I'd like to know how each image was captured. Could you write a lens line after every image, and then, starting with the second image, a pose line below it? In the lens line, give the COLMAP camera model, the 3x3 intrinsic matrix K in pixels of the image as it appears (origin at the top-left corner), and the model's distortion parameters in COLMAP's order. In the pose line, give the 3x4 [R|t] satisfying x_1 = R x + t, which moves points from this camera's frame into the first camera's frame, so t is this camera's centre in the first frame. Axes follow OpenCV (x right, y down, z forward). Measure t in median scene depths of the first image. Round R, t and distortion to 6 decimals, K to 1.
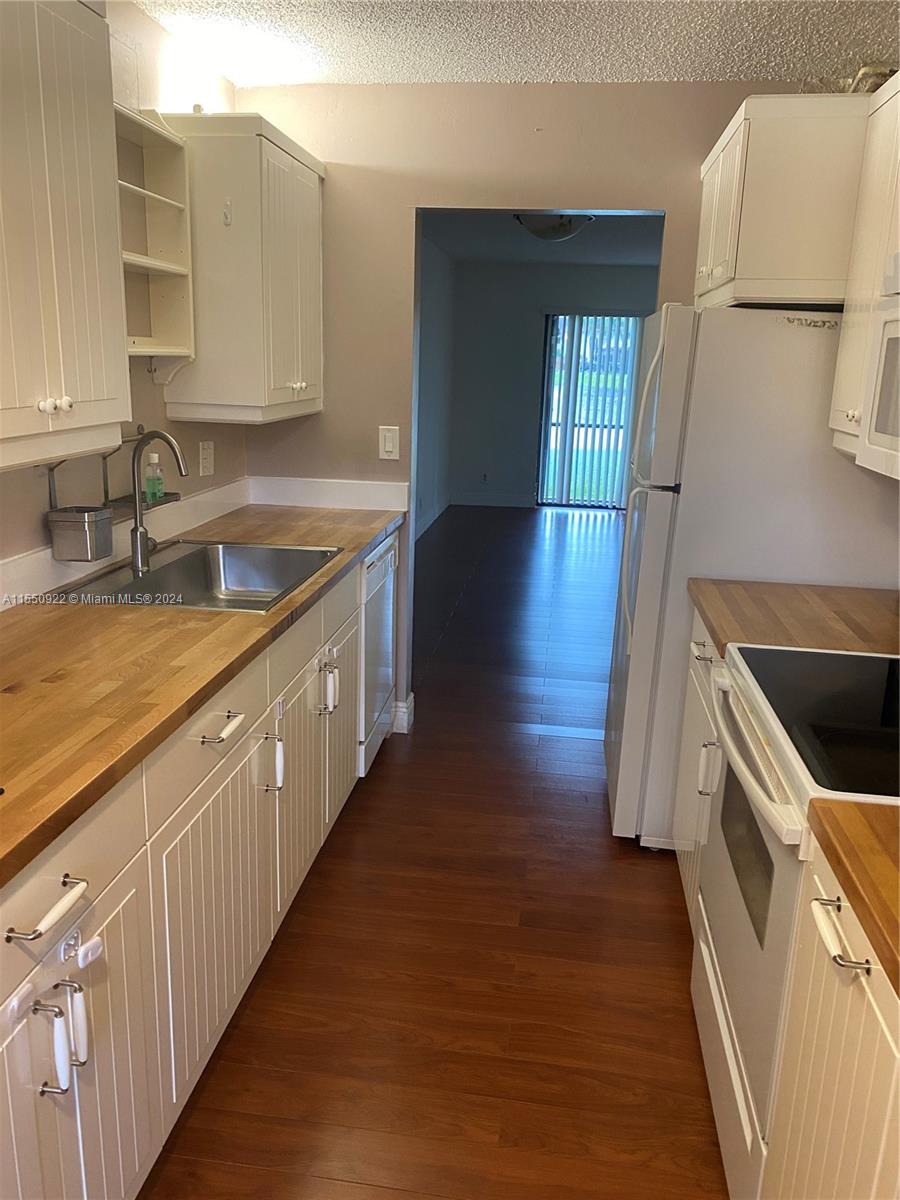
lens RADIAL K [[915.8, 0, 445.5], [0, 915.8, 581.4], [0, 0, 1]] dist [0.000143, 0.000514]
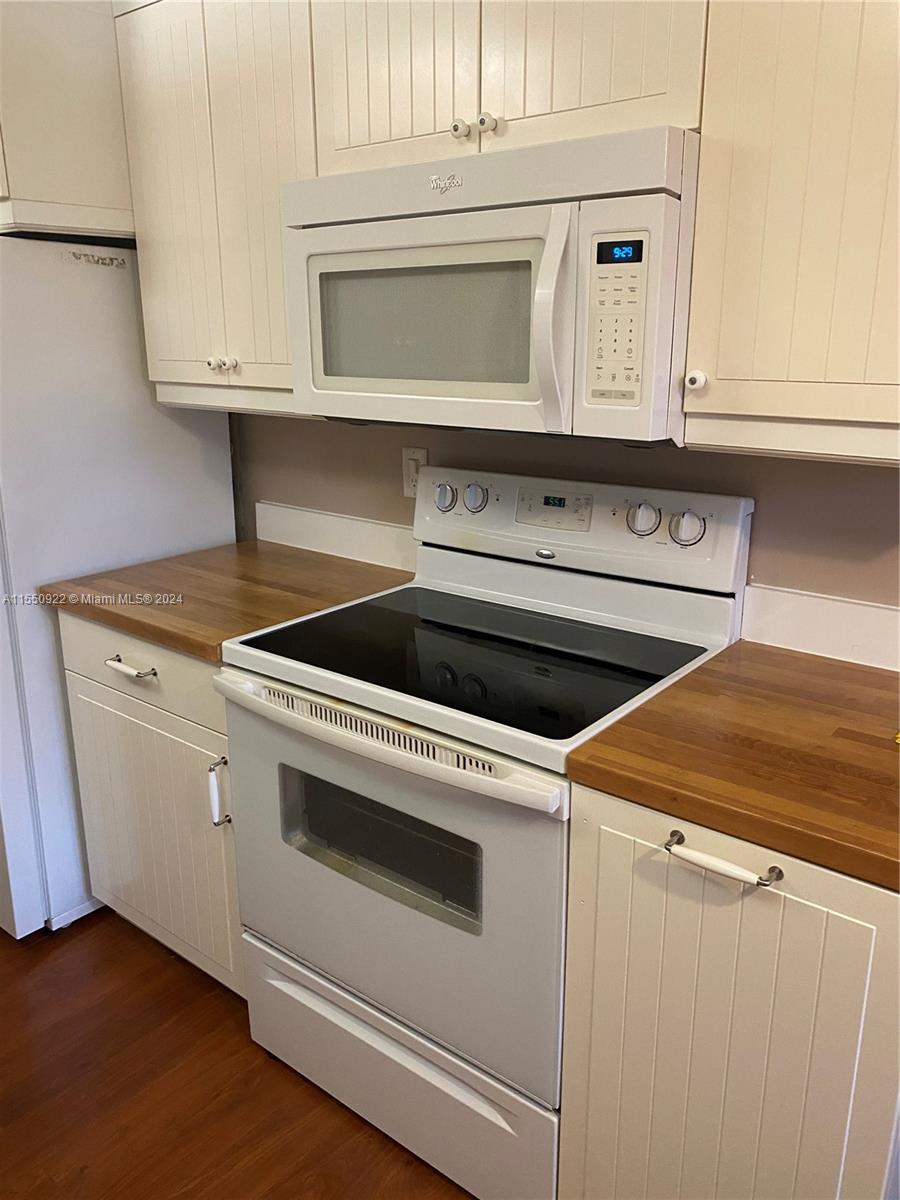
lens RADIAL K [[915.8, 0, 445.5], [0, 915.8, 581.4], [0, 0, 1]] dist [0.000143, 0.000514]
pose [[0.513833, -0.257003, 0.818489, -0.208514], [0.221607, 0.961455, 0.162773, -0.062443], [-0.828773, 0.097745, 0.550981, 0.294482]]
